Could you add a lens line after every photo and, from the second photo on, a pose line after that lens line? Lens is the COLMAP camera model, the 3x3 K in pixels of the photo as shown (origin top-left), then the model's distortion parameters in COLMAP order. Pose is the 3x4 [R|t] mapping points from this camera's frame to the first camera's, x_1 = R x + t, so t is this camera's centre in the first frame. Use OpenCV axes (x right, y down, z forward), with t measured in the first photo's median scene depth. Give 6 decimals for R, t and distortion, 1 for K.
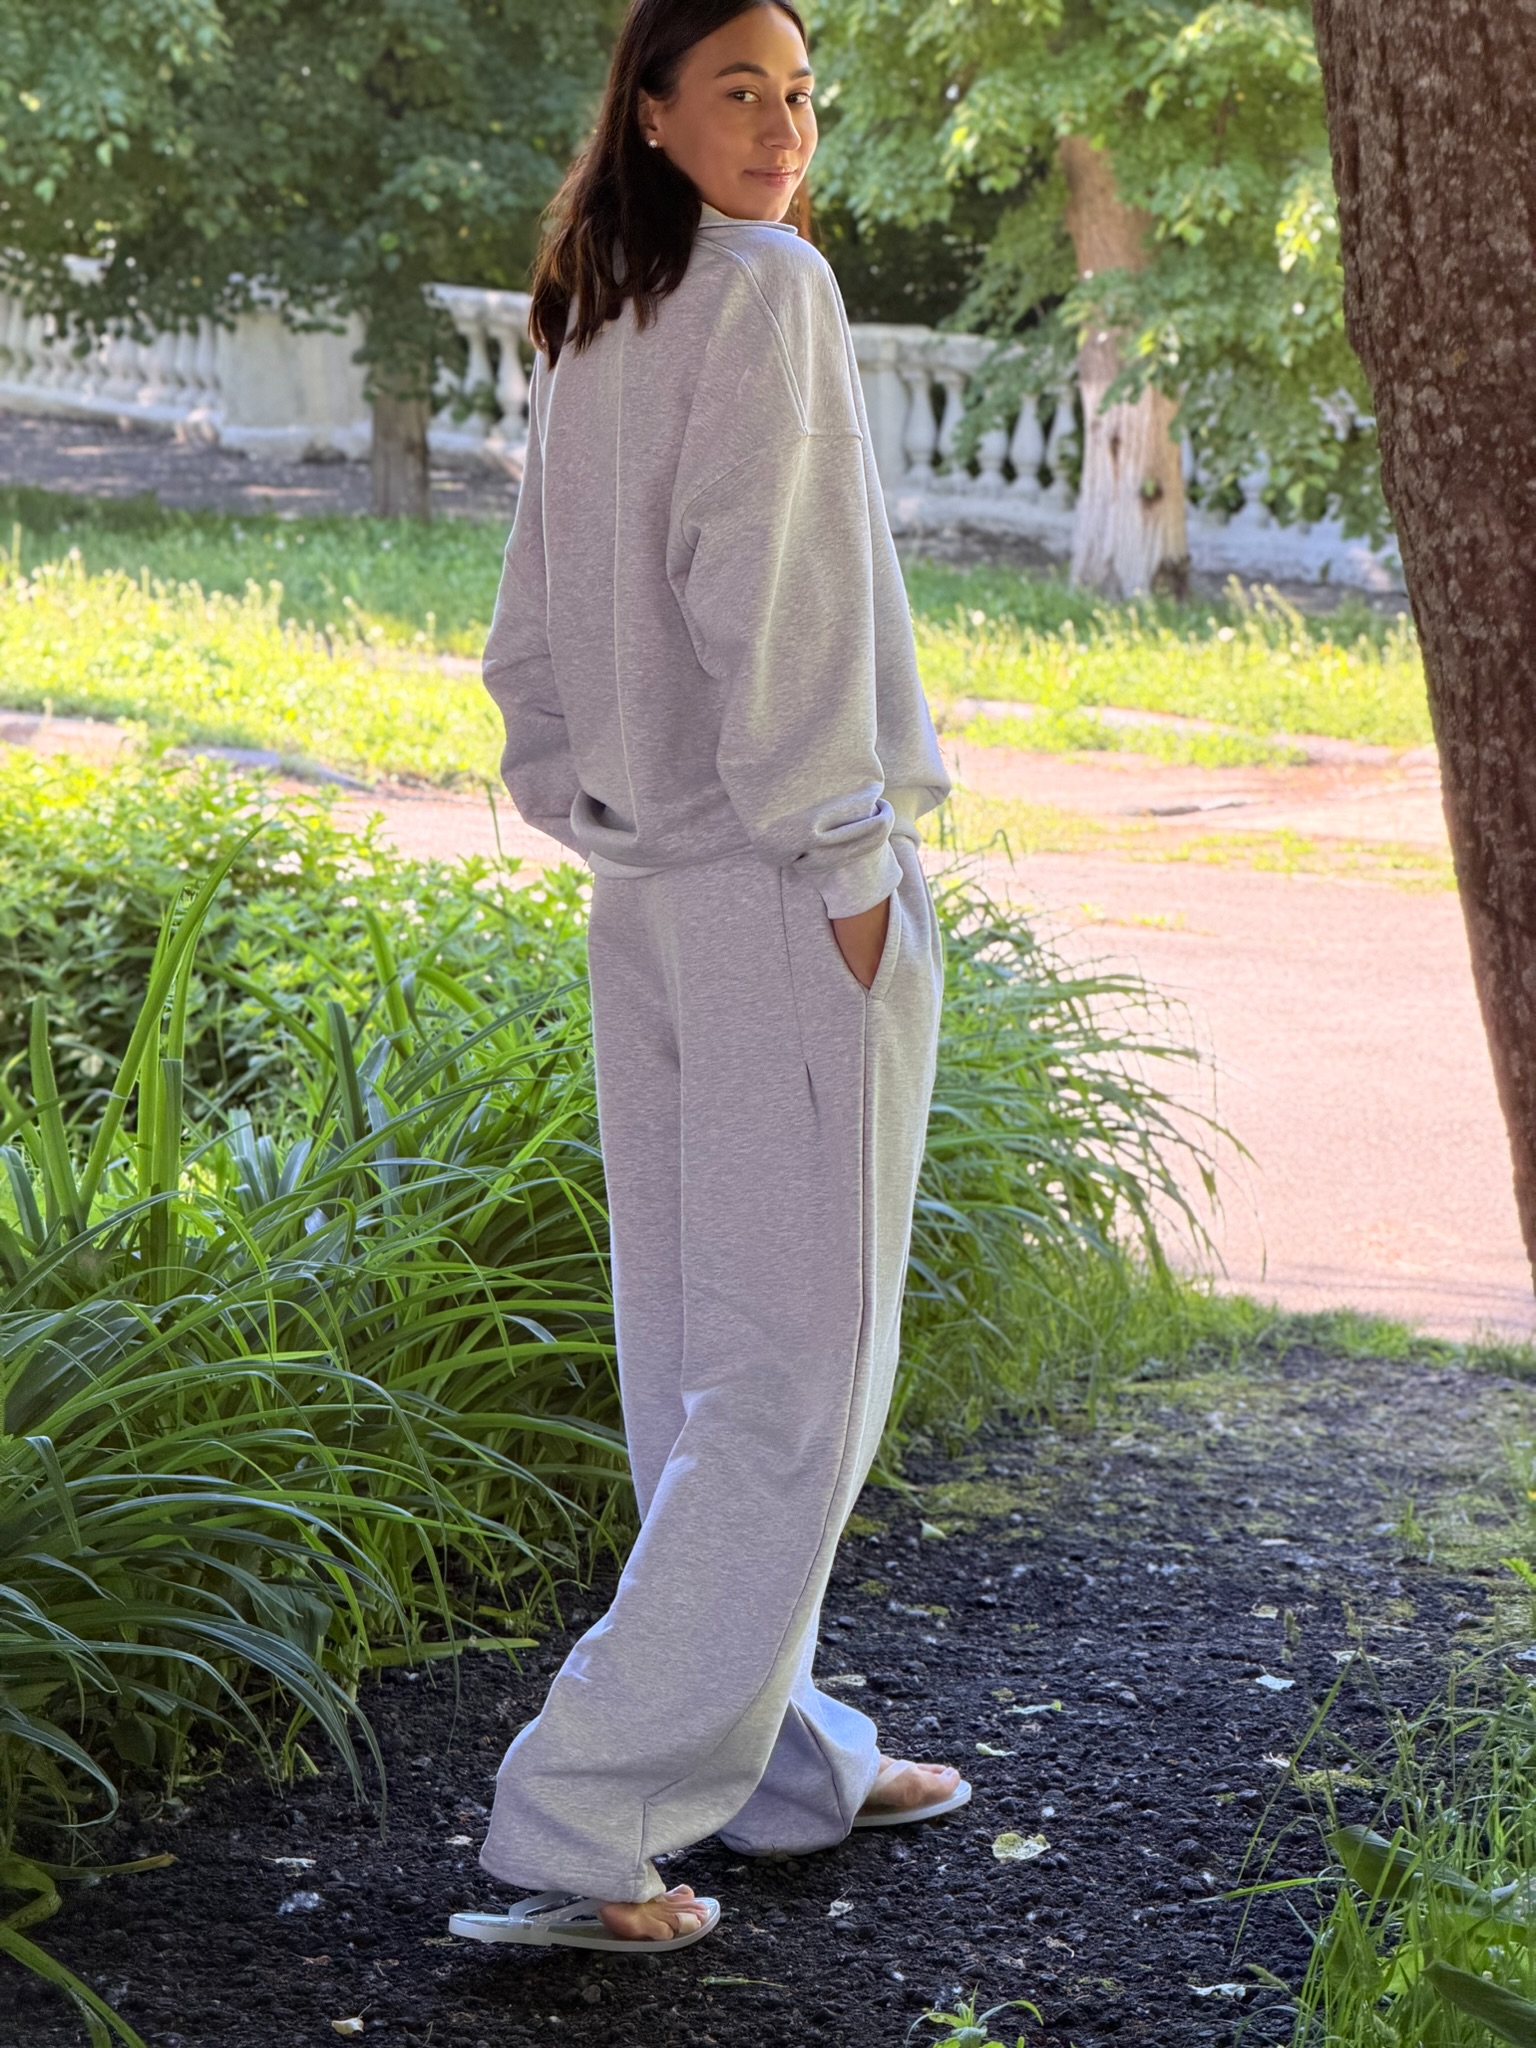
lens RADIAL K [[6286.1, 0, 768.0], [0, 6286.1, 1024.0], [0, 0, 1]] dist [0.207546, 0.126116]
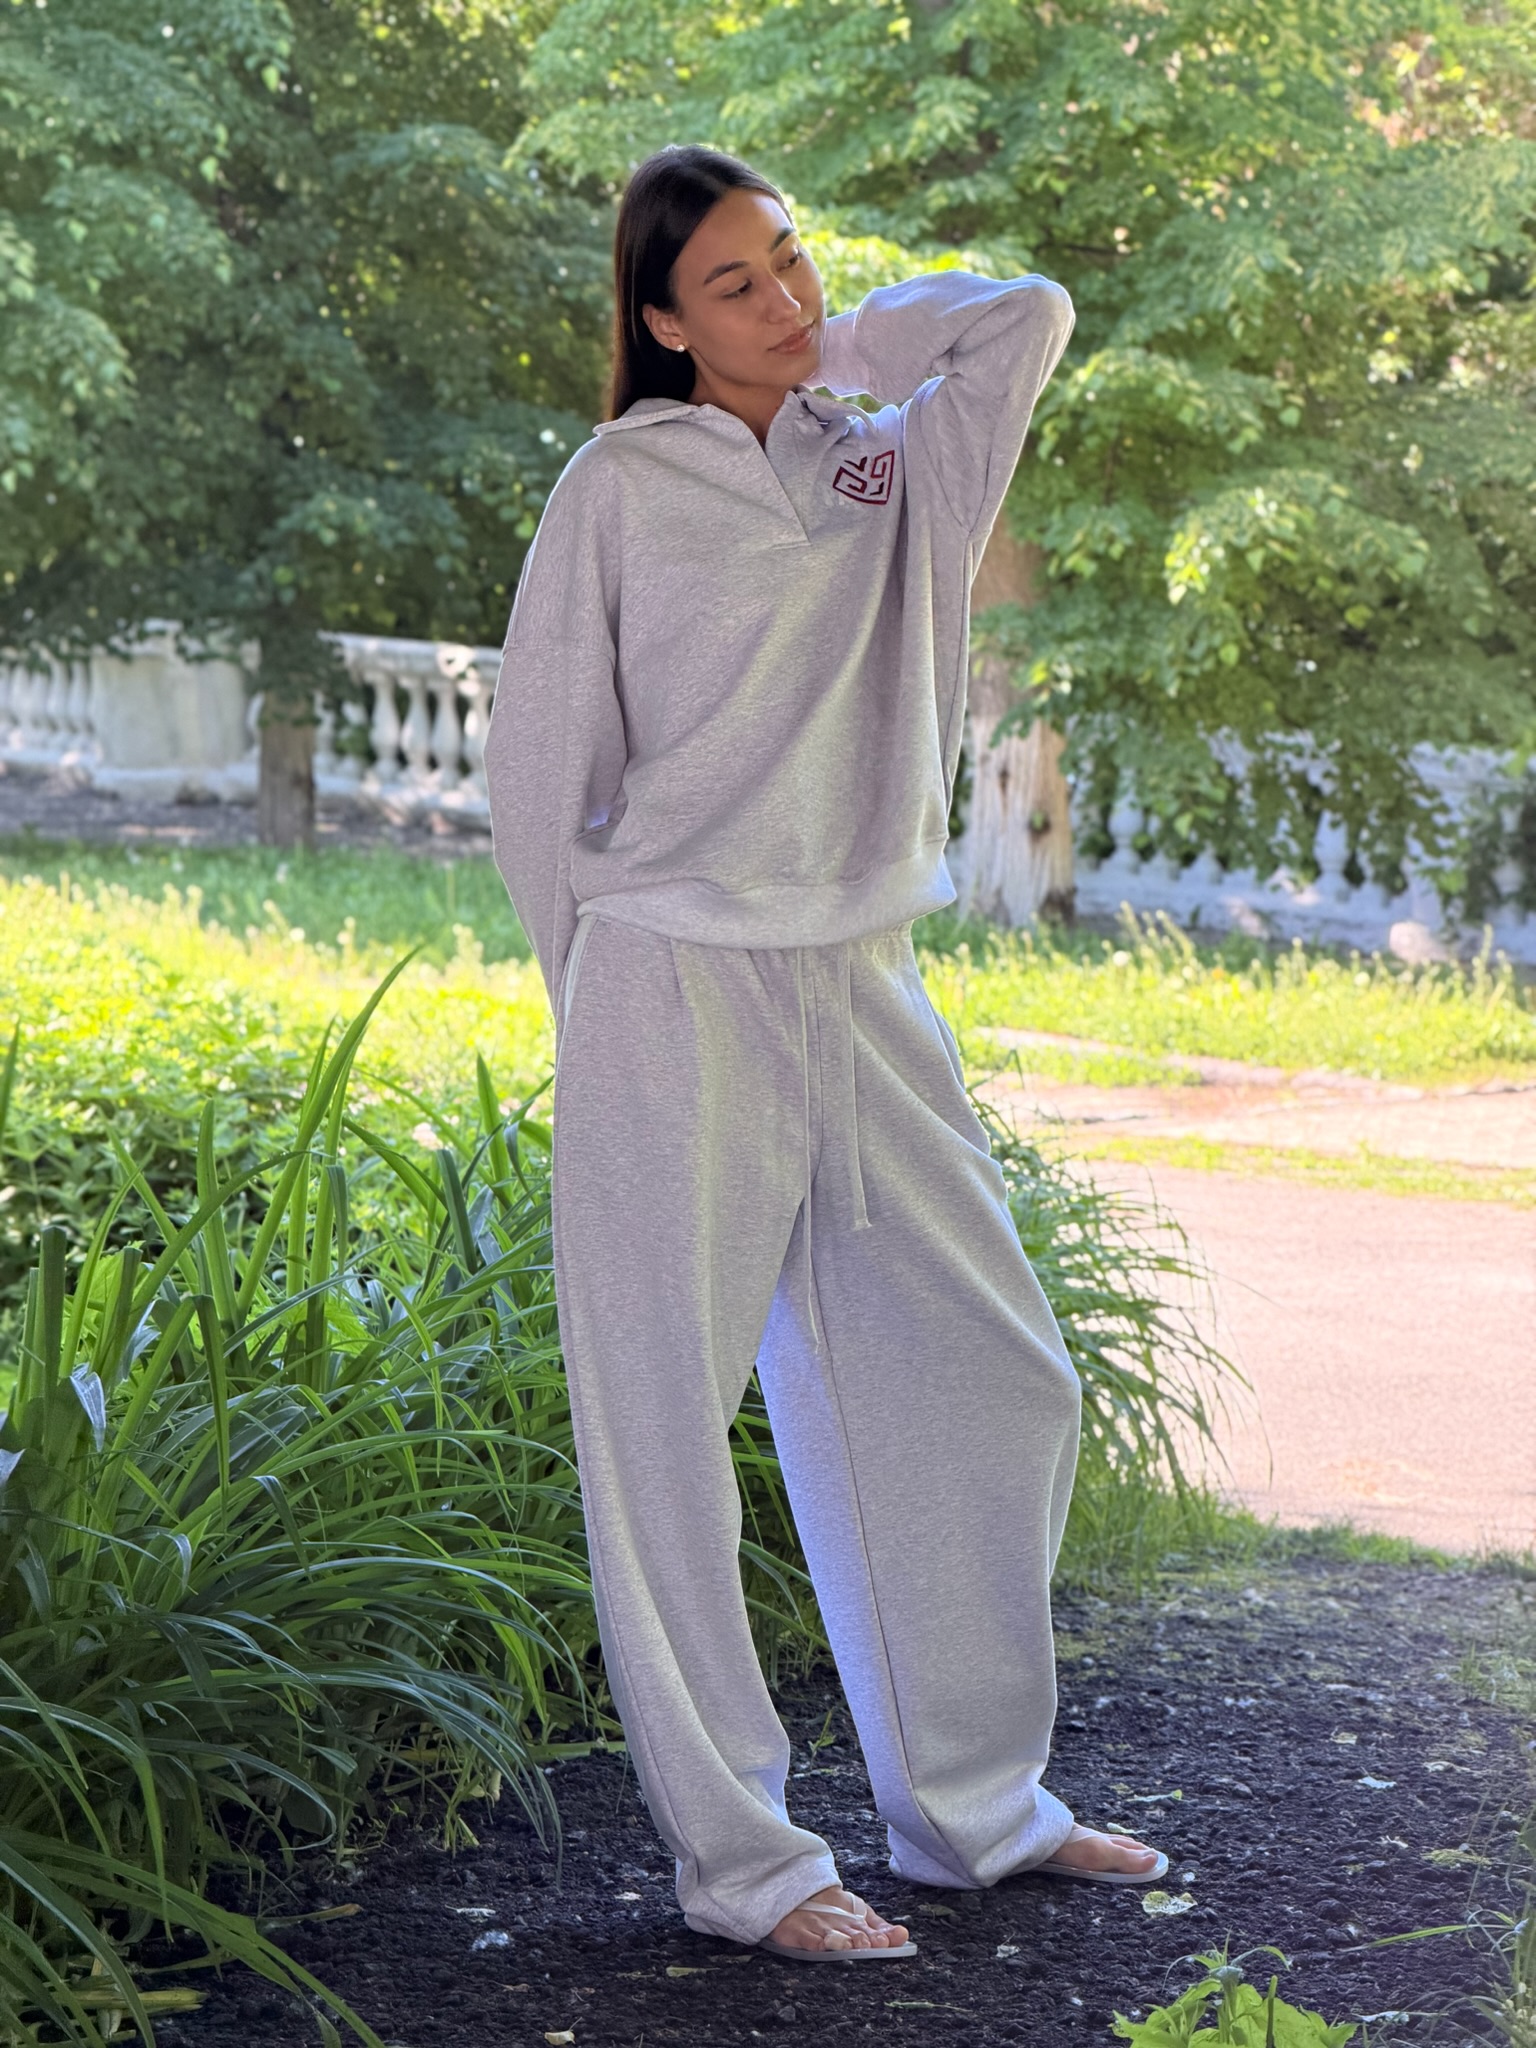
lens RADIAL K [[6286.1, 0, 768.0], [0, 6286.1, 1024.0], [0, 0, 1]] dist [0.207546, 0.126116]
pose [[0.999518, 0.011714, 0.028756, -0.045841], [-0.009947, 0.998098, -0.060834, 0.038726], [-0.029414, 0.060519, 0.997734, -0.040801]]
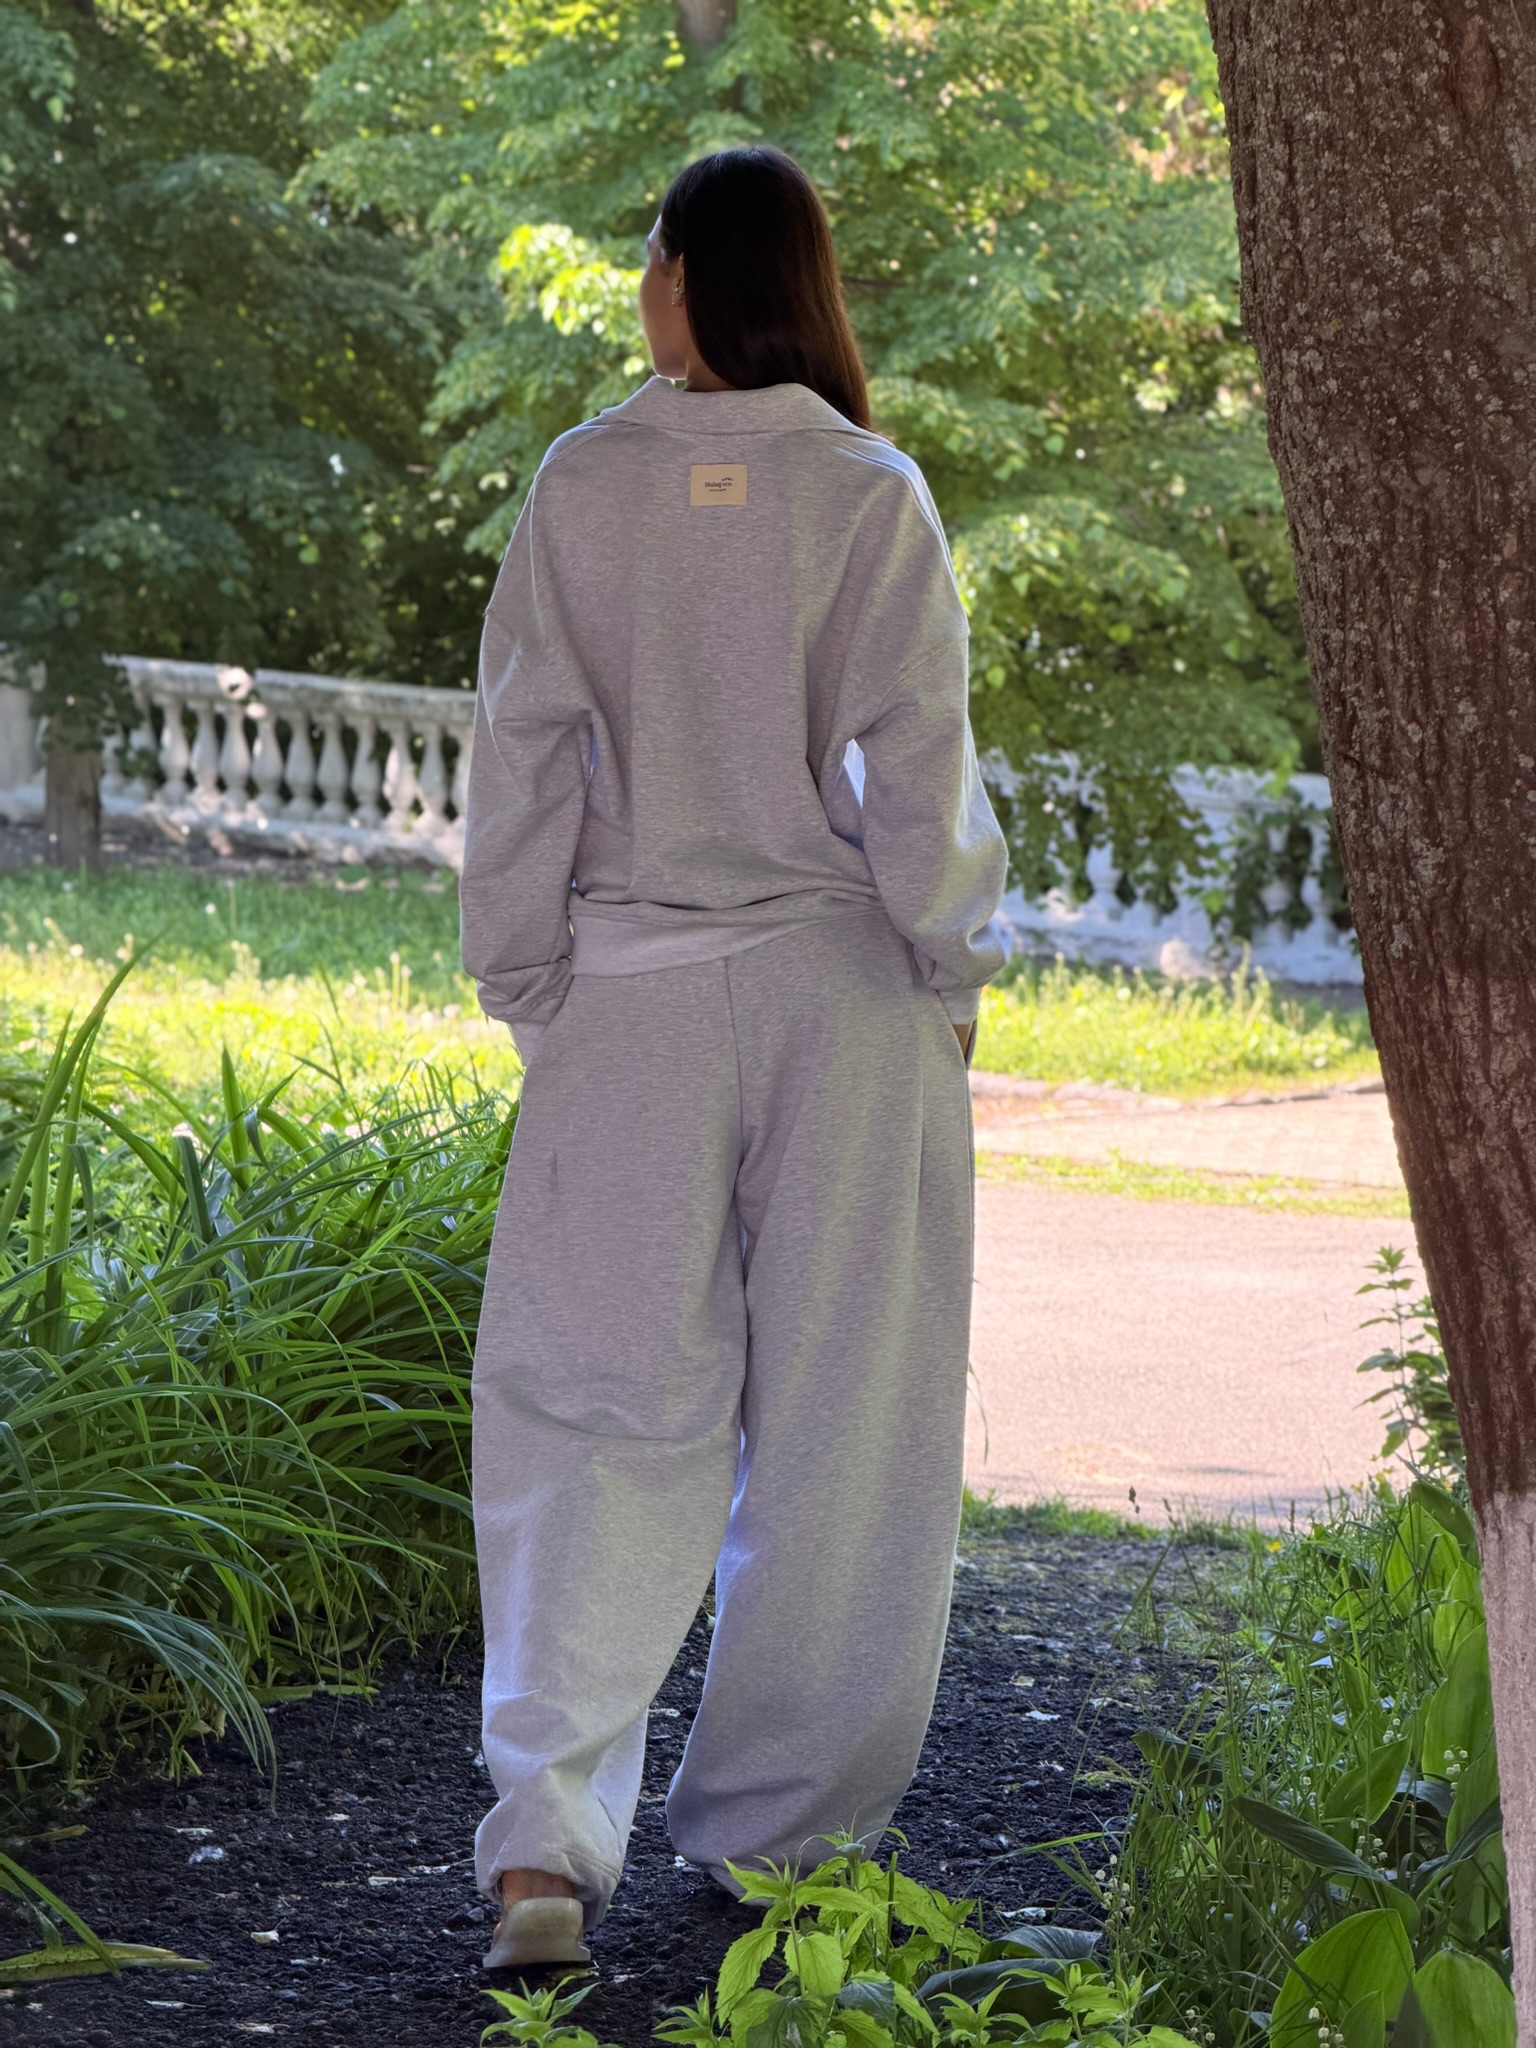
lens RADIAL K [[6290.6, 0, 758.3], [0, 6290.6, 945.7], [0, 0, 1]] dist [0.168522, 2.187268]
pose [[0.998219, 0.010772, 0.058681, -0.033397], [-0.006209, 0.996982, -0.077391, 0.048684], [-0.059338, 0.076888, 0.995272, -0.111923]]
